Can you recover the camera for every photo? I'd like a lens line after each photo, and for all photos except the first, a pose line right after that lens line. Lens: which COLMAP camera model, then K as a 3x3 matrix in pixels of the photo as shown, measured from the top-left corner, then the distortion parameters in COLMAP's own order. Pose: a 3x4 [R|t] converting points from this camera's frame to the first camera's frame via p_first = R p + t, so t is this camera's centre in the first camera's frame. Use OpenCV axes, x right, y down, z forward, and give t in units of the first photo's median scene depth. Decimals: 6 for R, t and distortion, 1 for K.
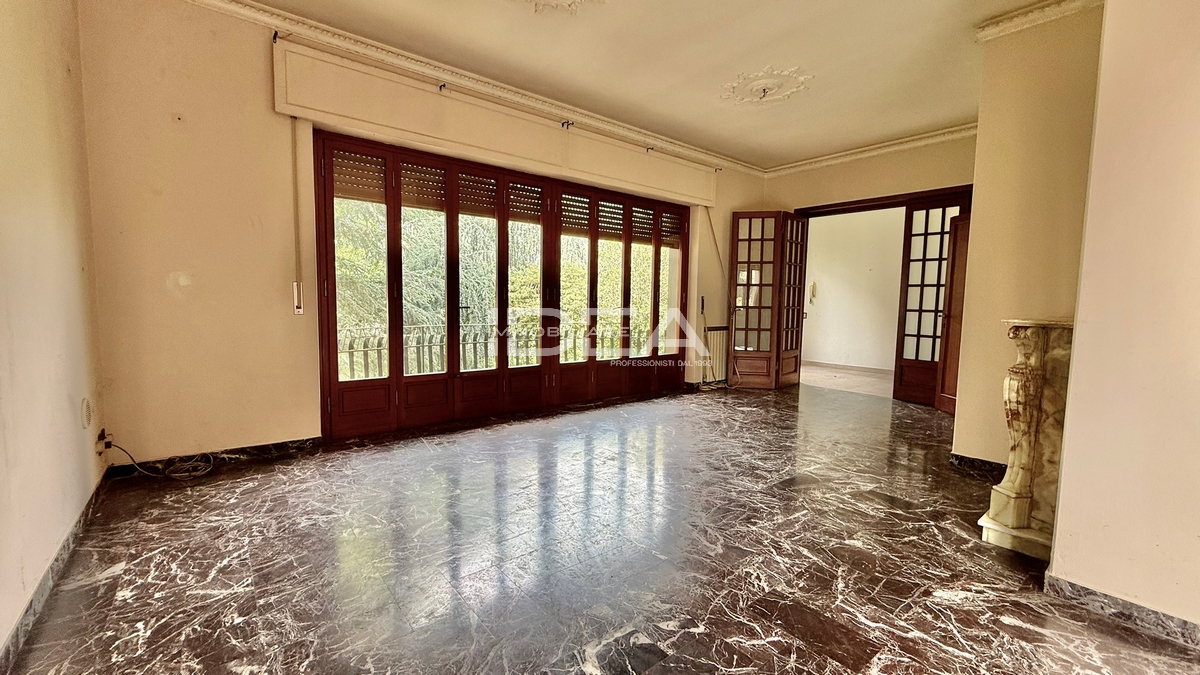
lens RADIAL K [[477.3, 0, 598.5], [0, 477.3, 337.4], [0, 0, 1]] dist [0.002037, -0.000479]
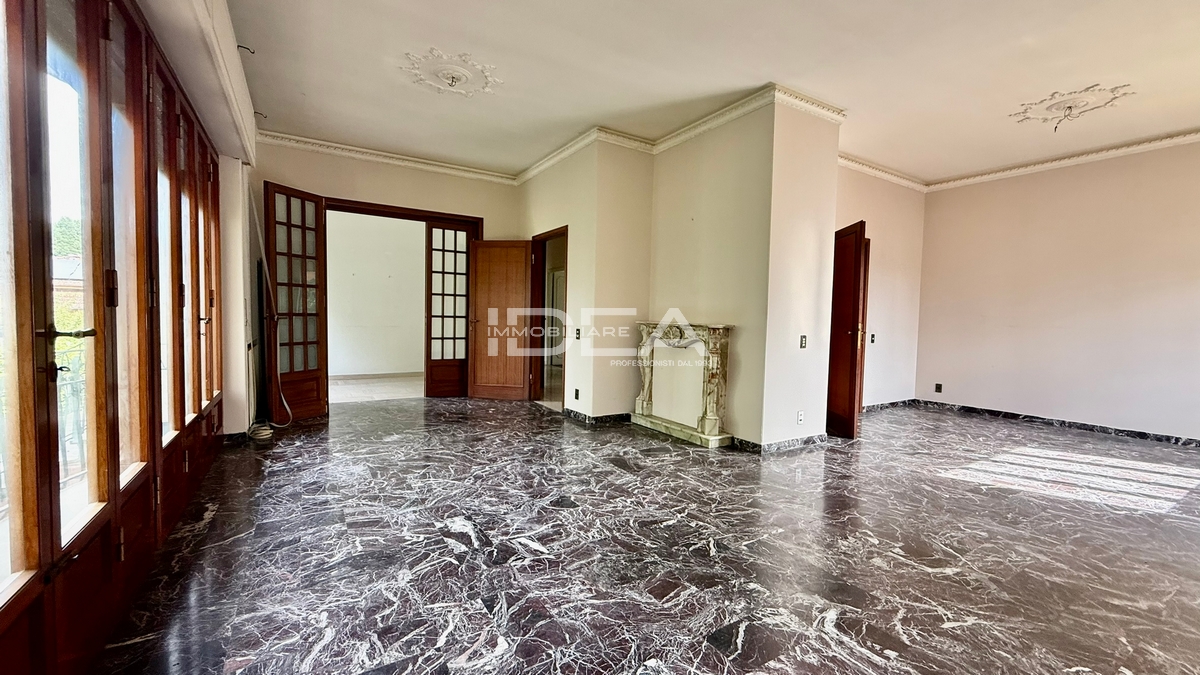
lens RADIAL K [[477.3, 0, 594.3], [0, 477.3, 339.0], [0, 0, 1]] dist [0.002037, -0.000479]
pose [[0.135194, -0.063025, 0.988813, -0.523897], [0.057359, 0.996799, 0.055692, -0.056475], [-0.989157, 0.049188, 0.138376, 0.609528]]
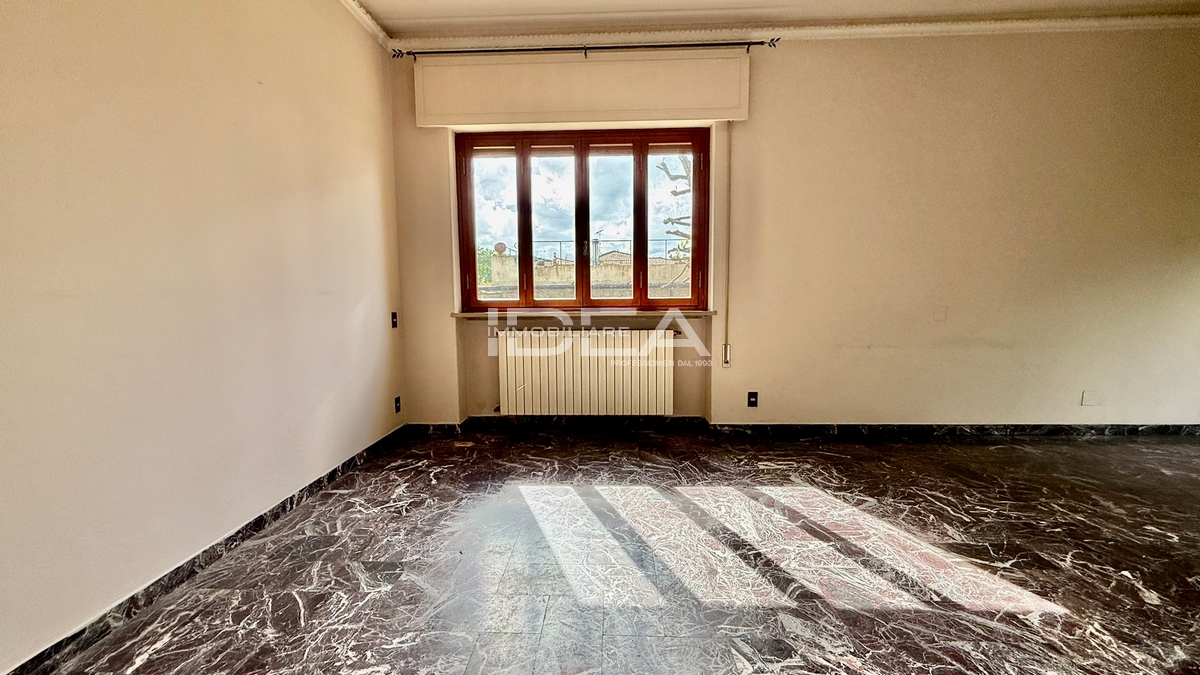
lens RADIAL K [[477.3, 0, 599.6], [0, 477.3, 338.1], [0, 0, 1]] dist [0.002037, -0.000479]
pose [[-0.660183, 0.057236, -0.748921, 0.798503], [-0.062148, 0.989511, 0.130406, 0.012637], [0.748530, 0.132636, -0.649701, 0.116913]]
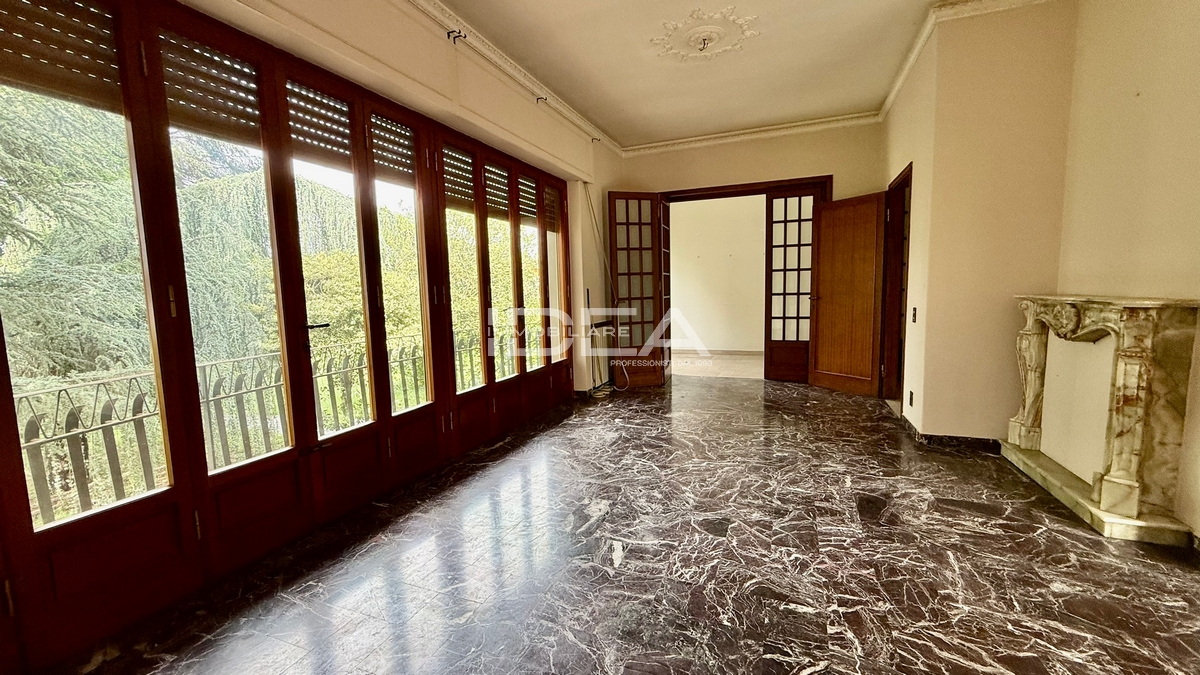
lens RADIAL K [[477.3, 0, 596.0], [0, 477.3, 337.8], [0, 0, 1]] dist [0.002037, -0.000479]
pose [[0.874670, -0.090094, 0.476273, -0.256514], [0.080802, 0.995927, 0.040002, -0.044347], [-0.477937, 0.003495, 0.878387, 0.341665]]
